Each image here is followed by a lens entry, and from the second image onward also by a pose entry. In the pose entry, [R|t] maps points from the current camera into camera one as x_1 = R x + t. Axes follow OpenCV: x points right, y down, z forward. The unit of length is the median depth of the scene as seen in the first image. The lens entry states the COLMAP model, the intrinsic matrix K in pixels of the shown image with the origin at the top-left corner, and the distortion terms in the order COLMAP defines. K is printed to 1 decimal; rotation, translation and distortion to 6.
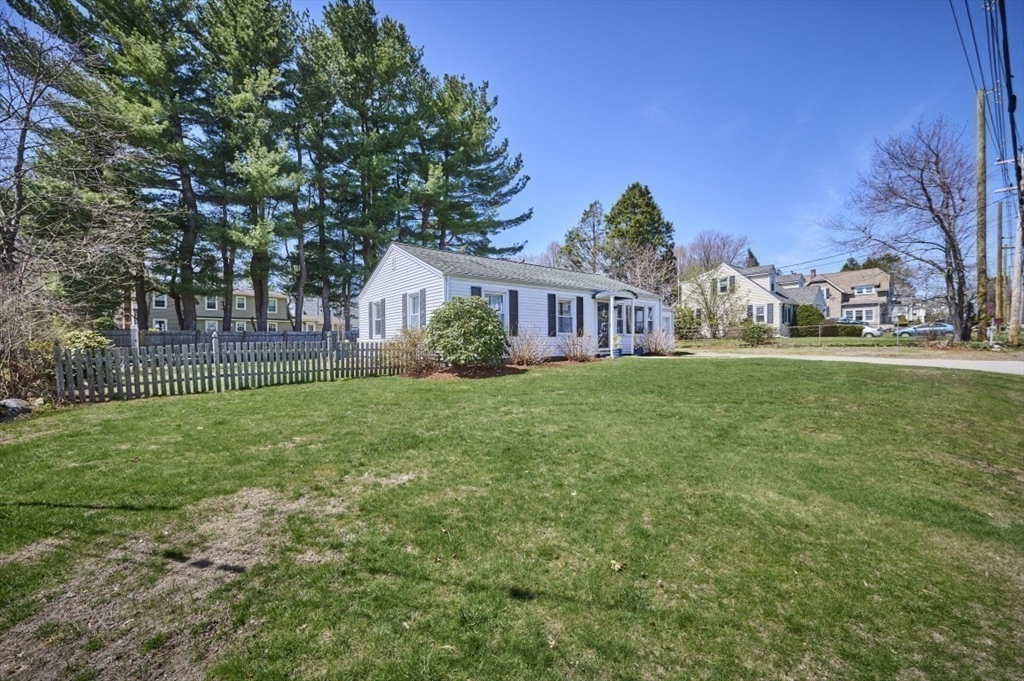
lens RADIAL K [[403.8, 0, 512.0], [0, 403.8, 340.5], [0, 0, 1]] dist [0.001171, 0.000149]
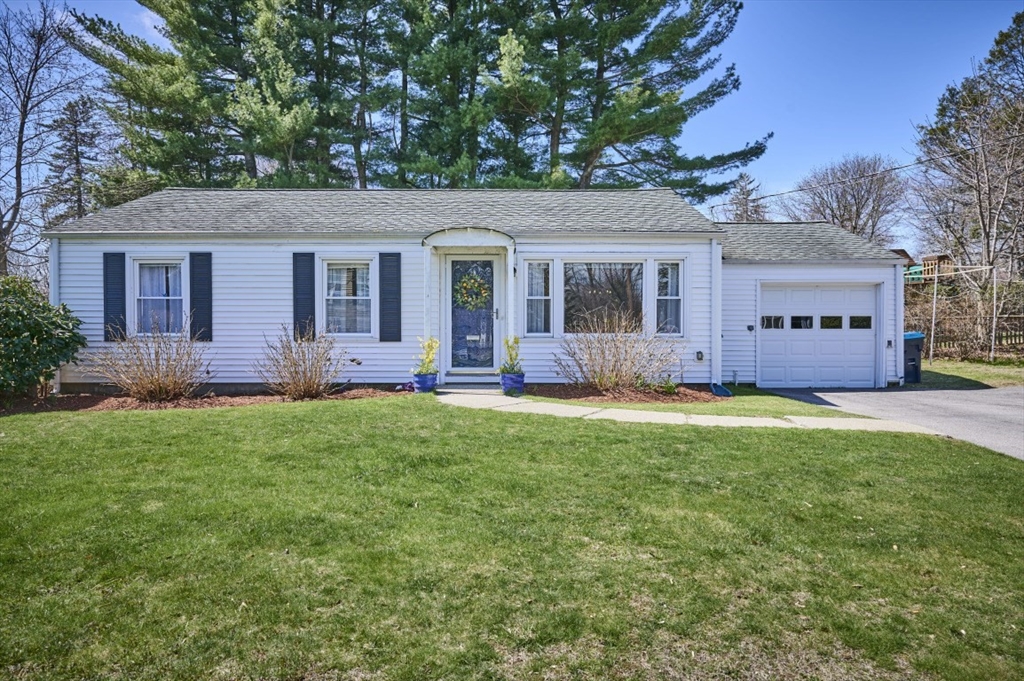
lens RADIAL K [[623.0, 0, 512.0], [0, 623.0, 340.5], [0, 0, 1]] dist [0.005507, 0.002547]
pose [[0.795407, 0.010194, -0.605990, 0.671713], [0.004345, 0.999737, 0.022522, -0.024204], [0.606060, -0.020547, 0.795153, 0.502118]]
